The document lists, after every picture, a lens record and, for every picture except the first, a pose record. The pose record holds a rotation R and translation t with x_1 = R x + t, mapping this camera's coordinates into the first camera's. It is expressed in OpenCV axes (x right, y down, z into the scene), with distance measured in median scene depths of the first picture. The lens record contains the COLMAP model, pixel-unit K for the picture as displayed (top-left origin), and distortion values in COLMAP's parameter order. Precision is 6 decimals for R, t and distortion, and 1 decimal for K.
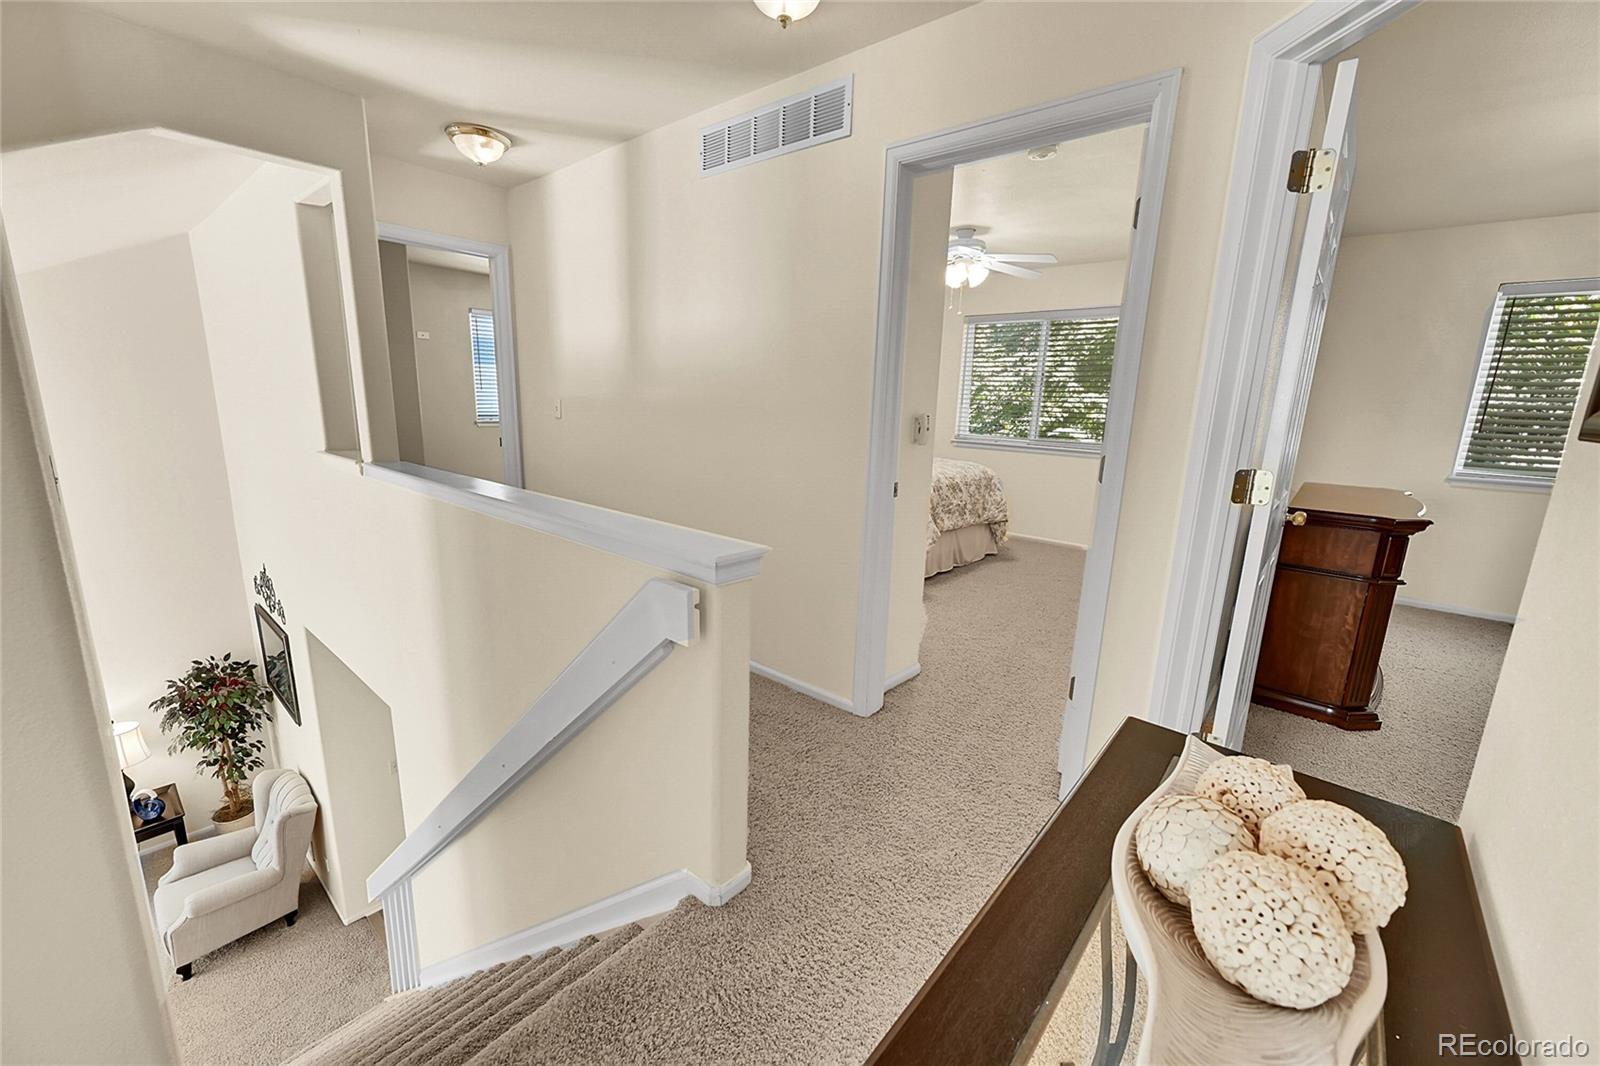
lens RADIAL K [[644.2, 0, 797.5], [0, 644.2, 533.1], [0, 0, 1]] dist [0.001290, 0.000185]
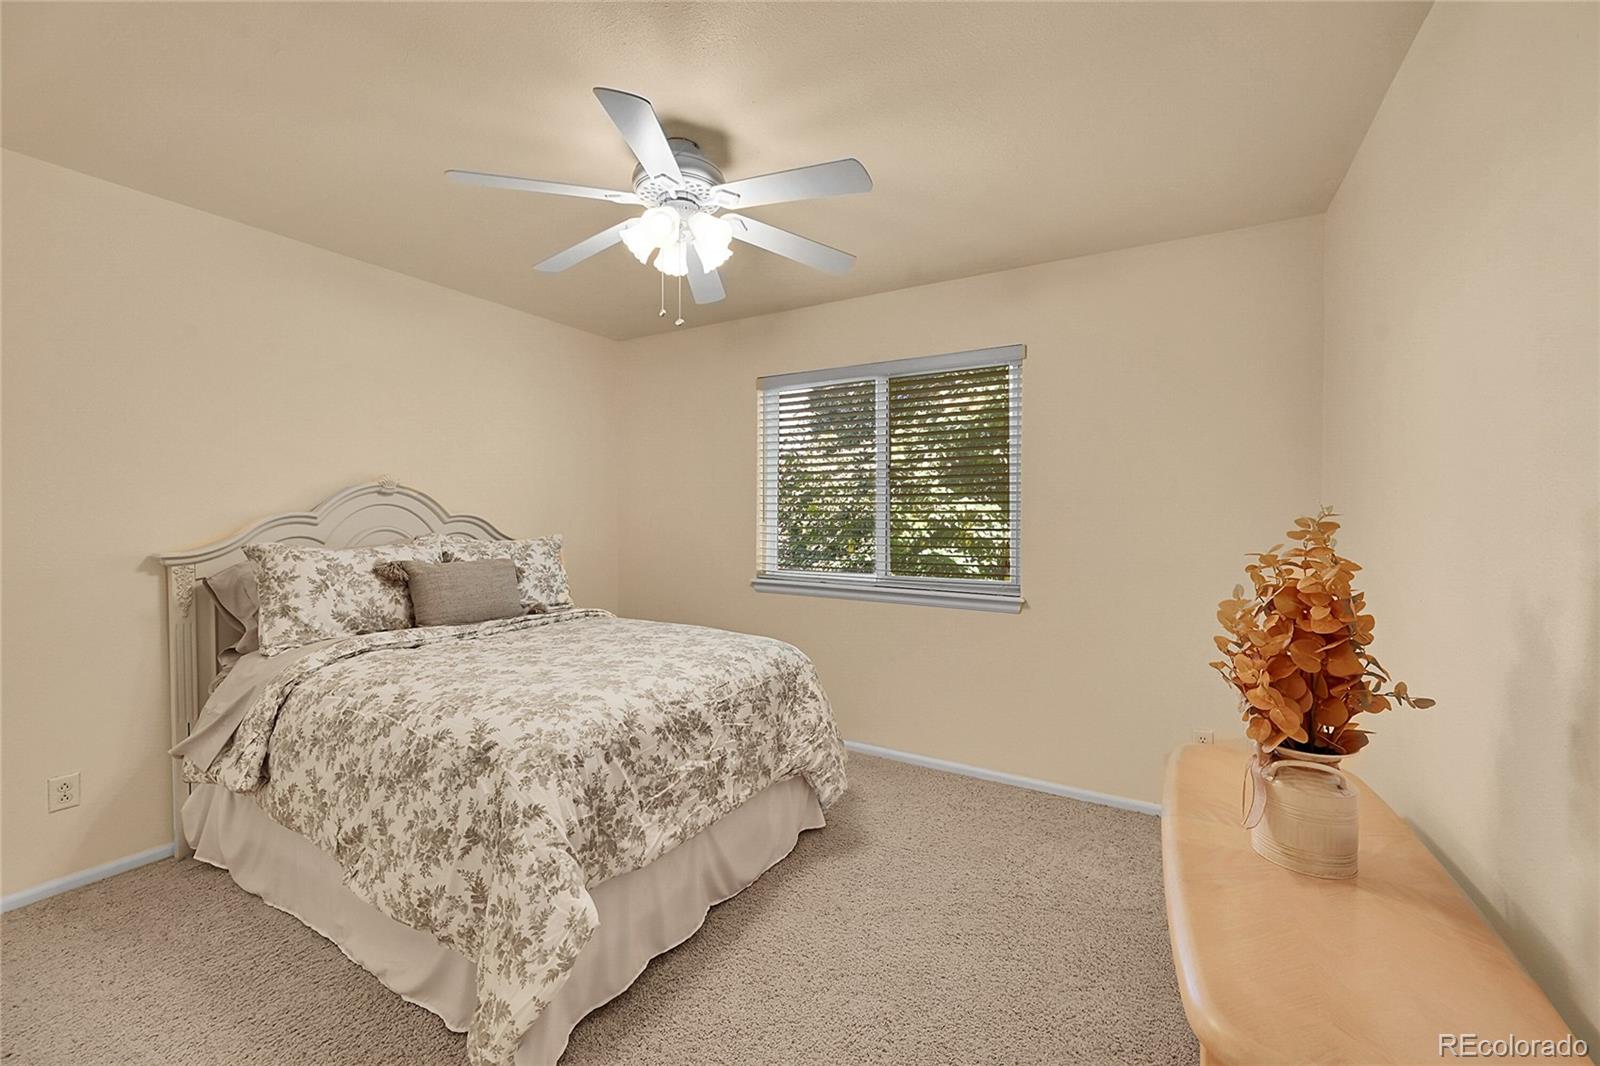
lens RADIAL K [[644.2, 0, 798.1], [0, 644.2, 529.9], [0, 0, 1]] dist [0.001290, 0.000185]
pose [[0.983620, -0.032071, 0.177378, 0.226681], [0.064000, 0.982067, -0.177339, -0.106572], [-0.168509, 0.185787, 0.968033, 0.534039]]
